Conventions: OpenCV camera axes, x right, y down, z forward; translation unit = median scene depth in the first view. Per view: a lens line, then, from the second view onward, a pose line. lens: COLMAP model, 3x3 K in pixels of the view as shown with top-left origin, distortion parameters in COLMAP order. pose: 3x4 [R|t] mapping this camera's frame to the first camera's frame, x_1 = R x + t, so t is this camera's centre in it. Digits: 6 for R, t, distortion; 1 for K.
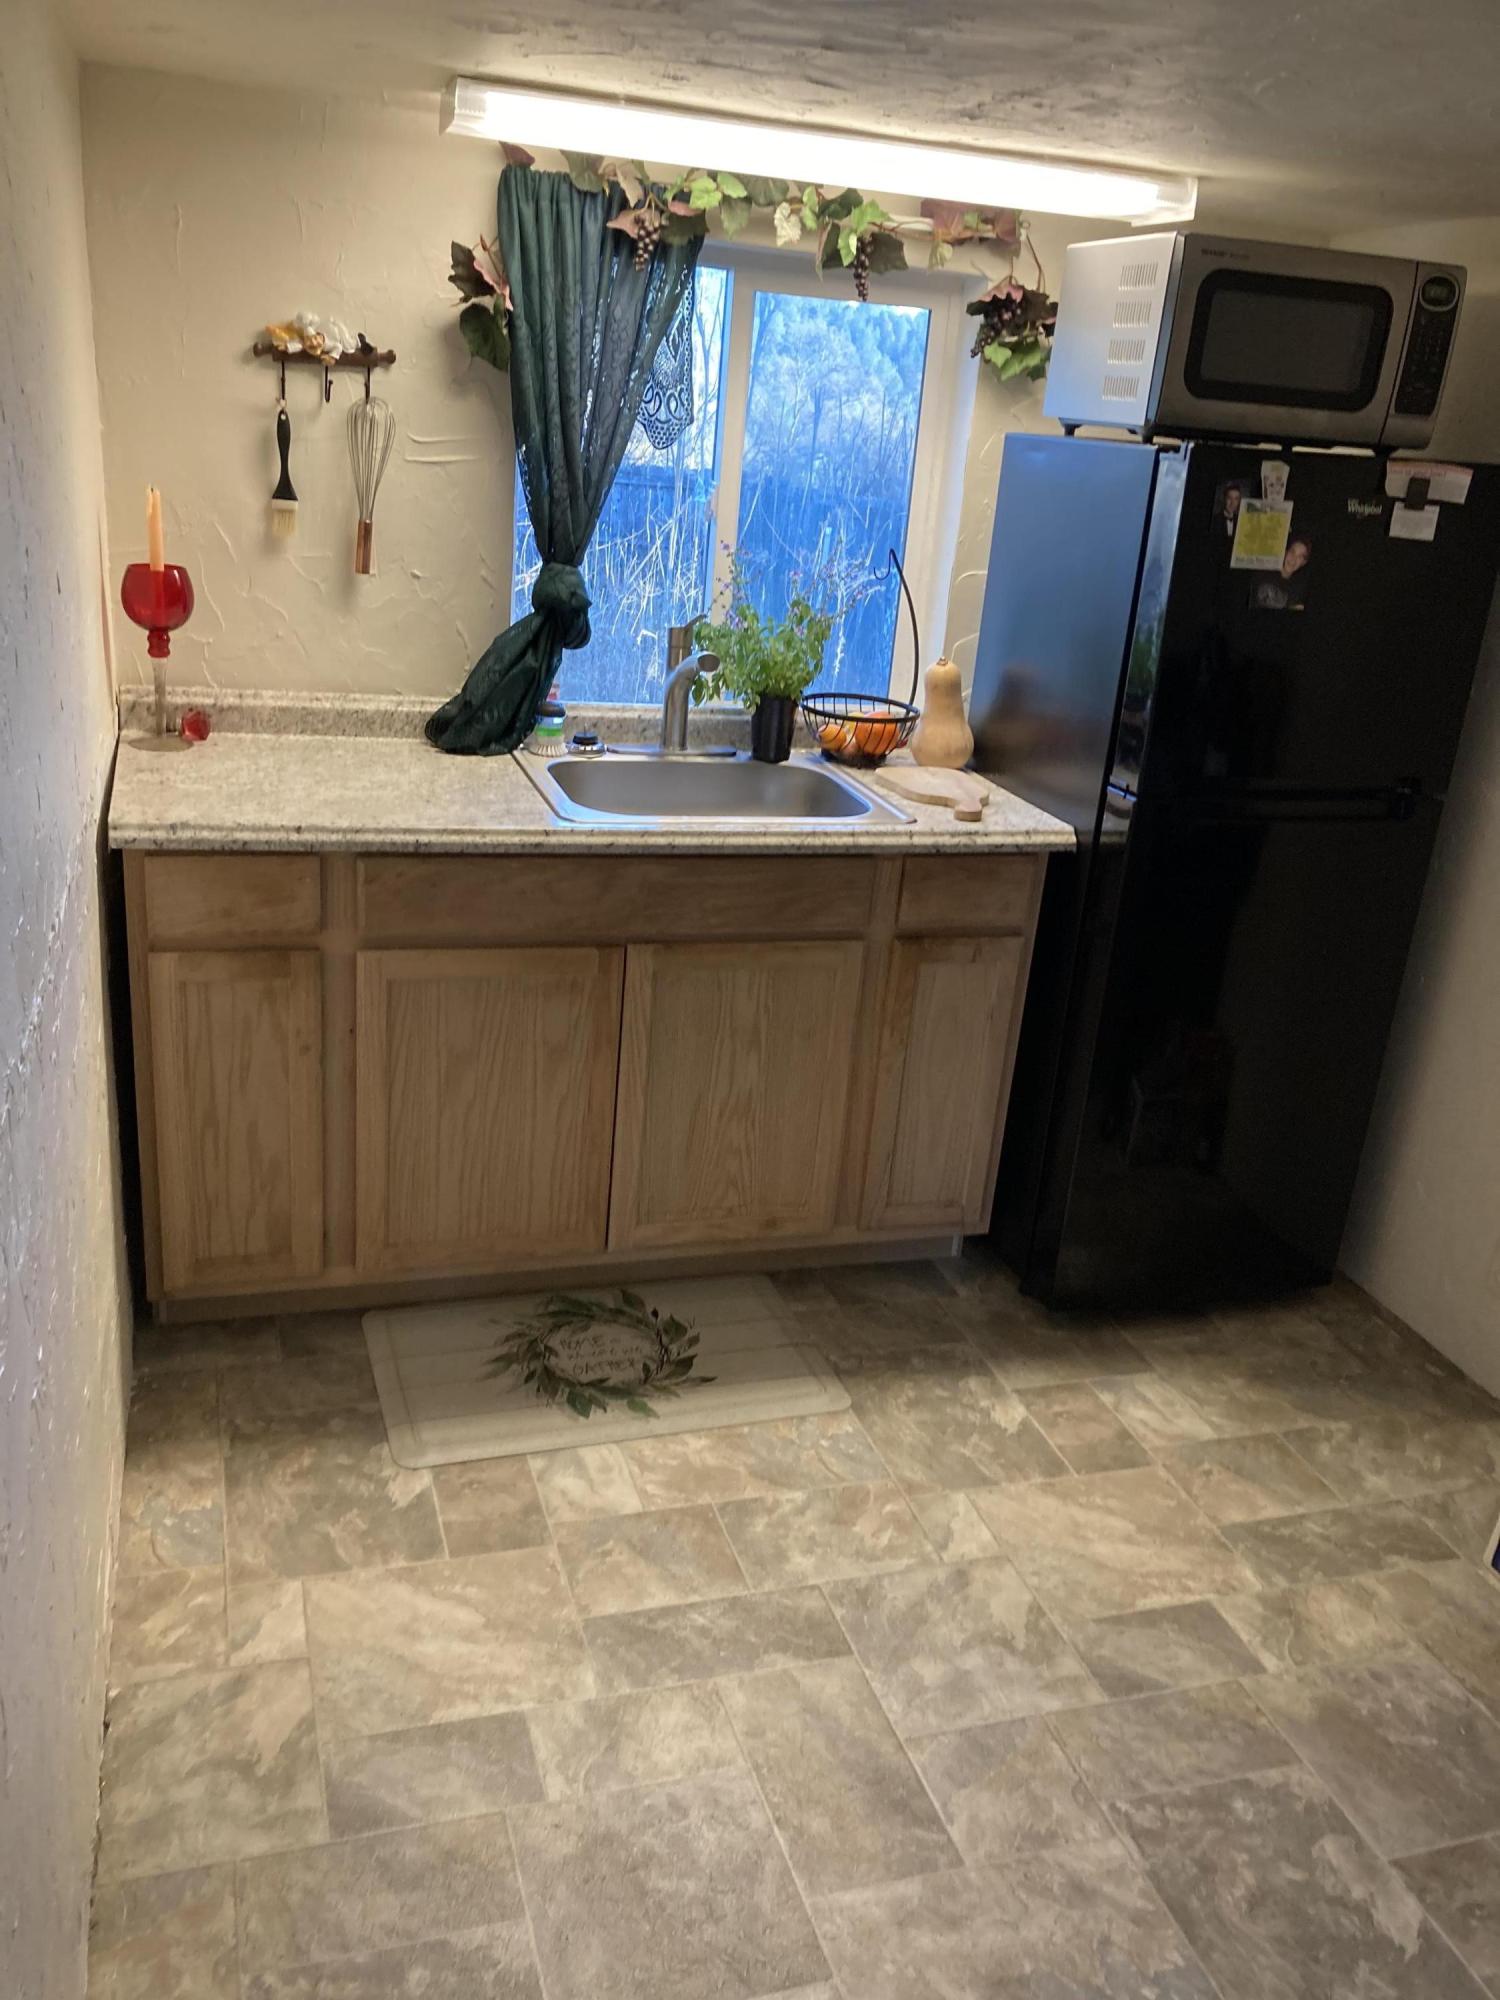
lens RADIAL K [[1659.0, 0, 750.0], [0, 1659.0, 1000.0], [0, 0, 1]] dist [0.030961, -0.019271]
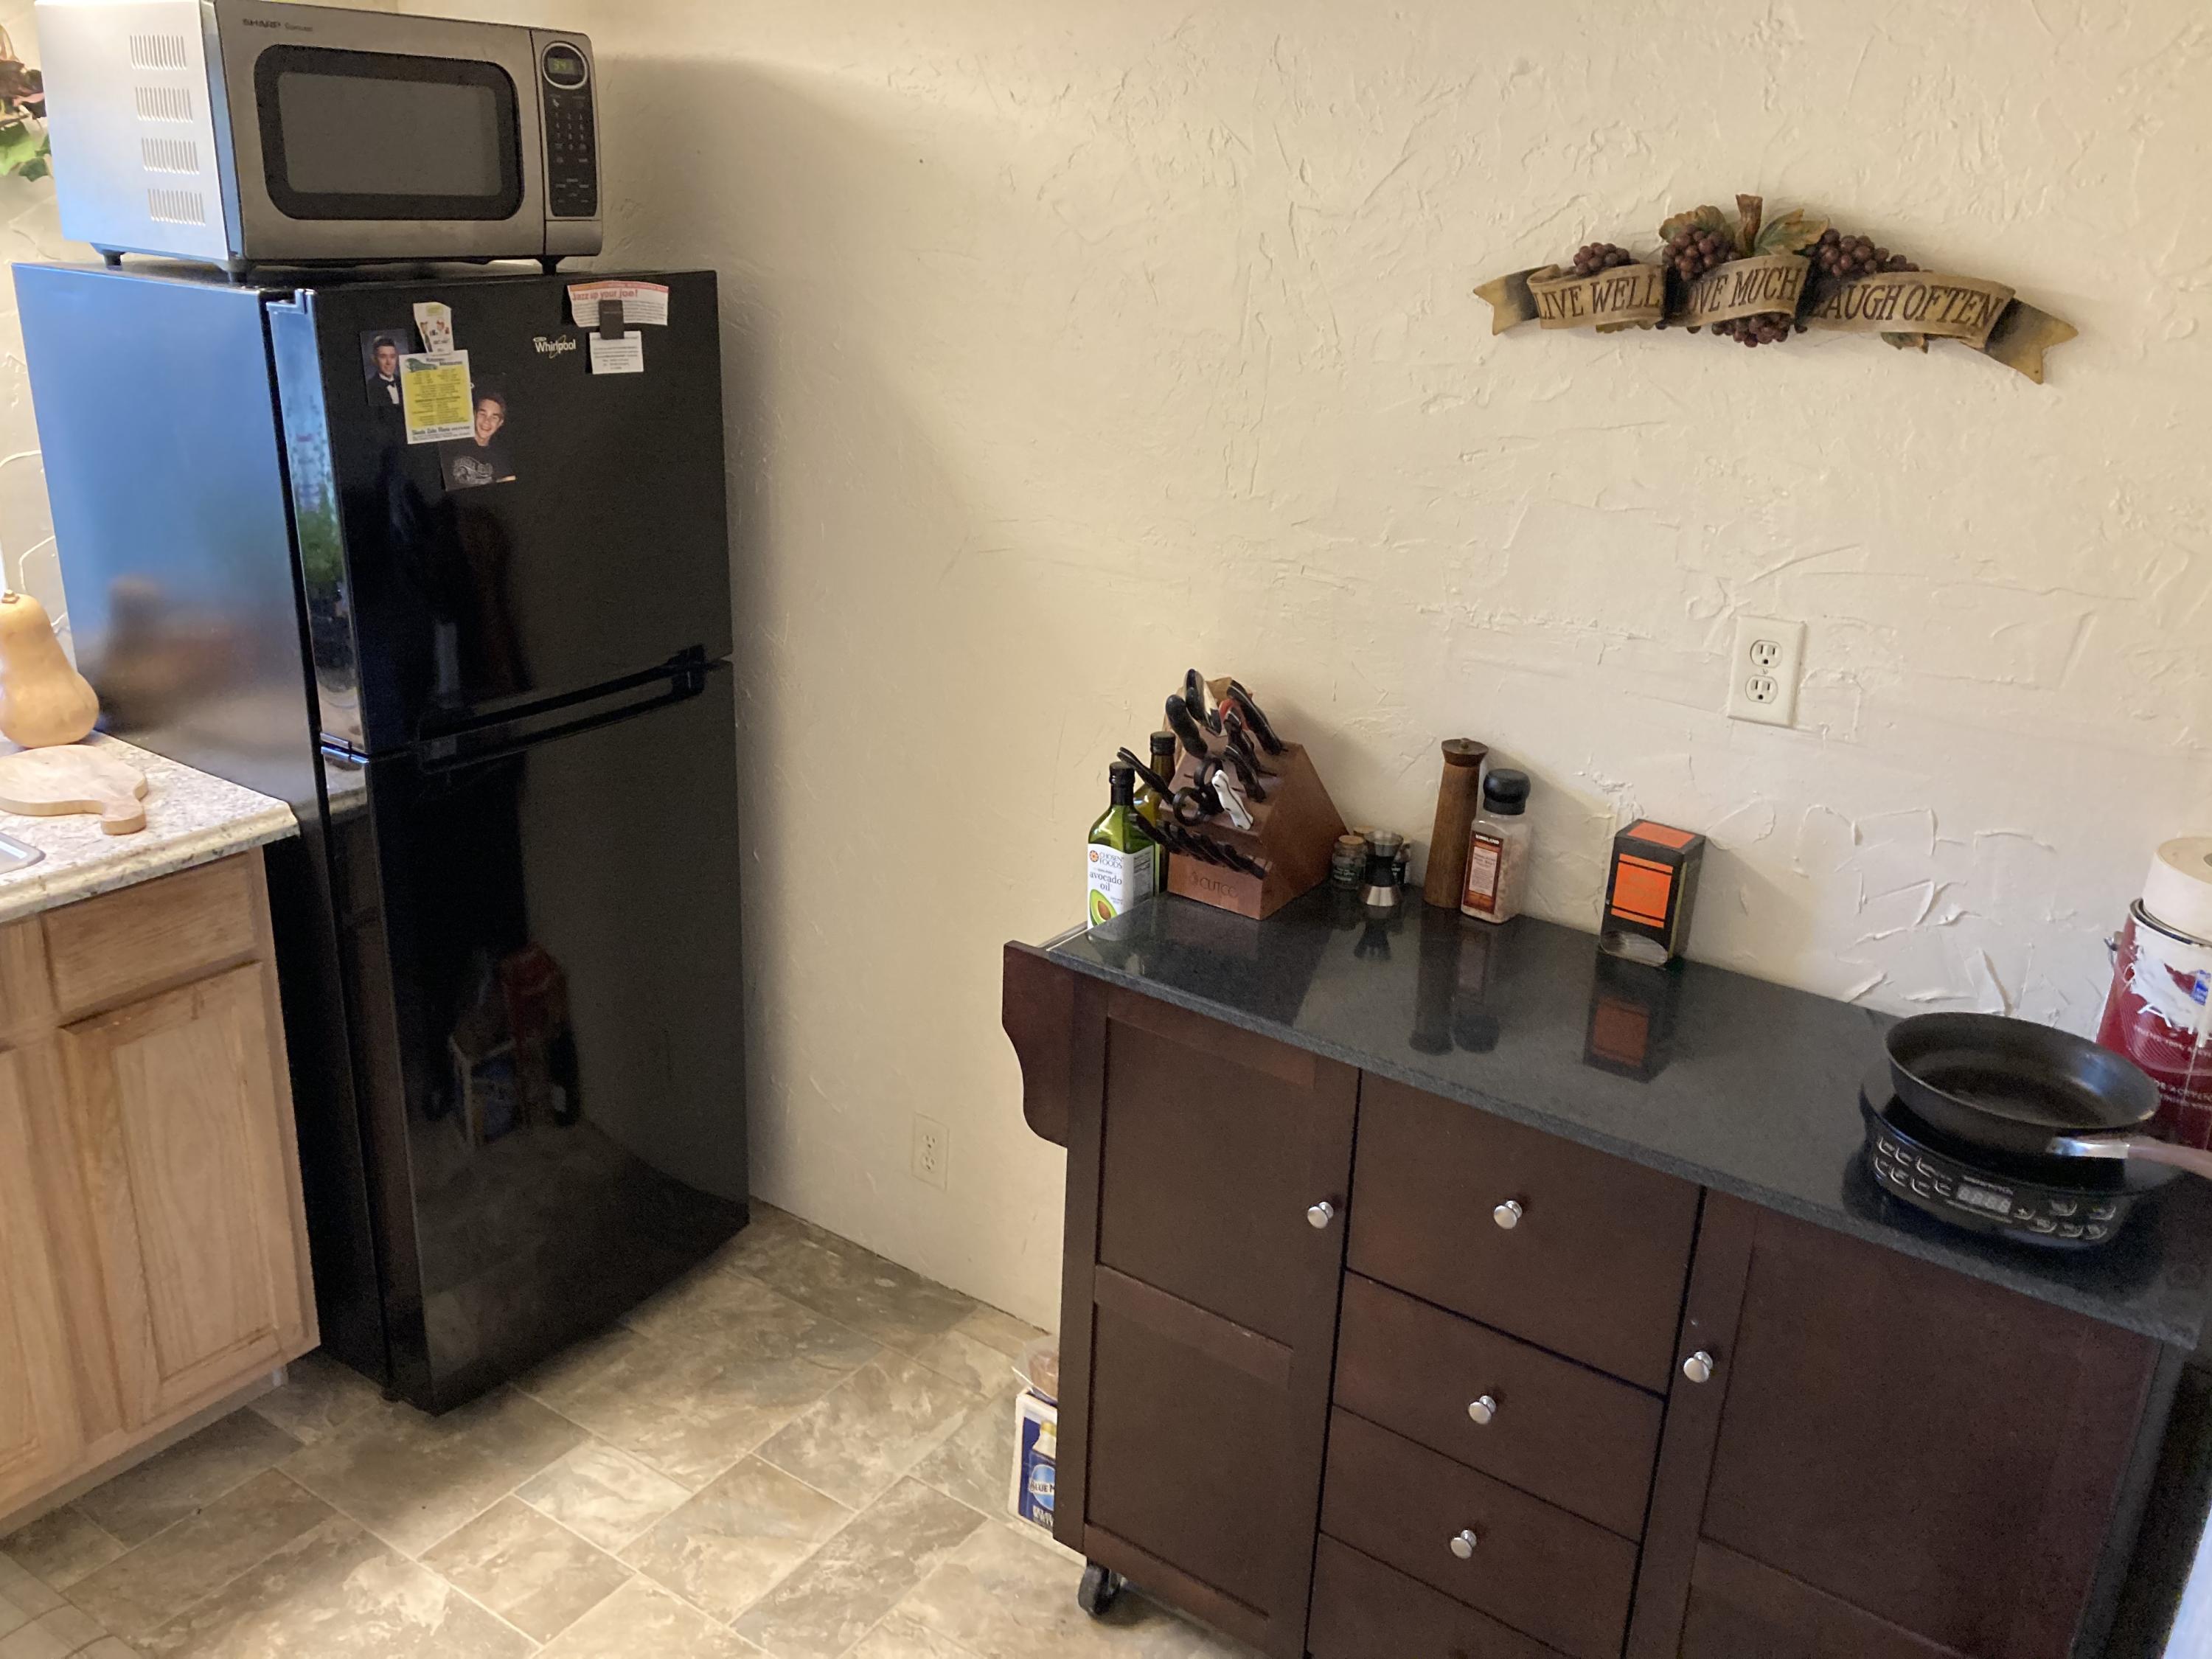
lens RADIAL K [[1834.9, 0, 1111.0], [0, 1834.9, 822.4], [0, 0, 1]] dist [0.030961, -0.019271]
pose [[0.789350, -0.259195, 0.556547, 0.026769], [0.240212, 0.964631, 0.108557, -0.099443], [-0.565000, 0.048000, 0.823694, 0.126587]]
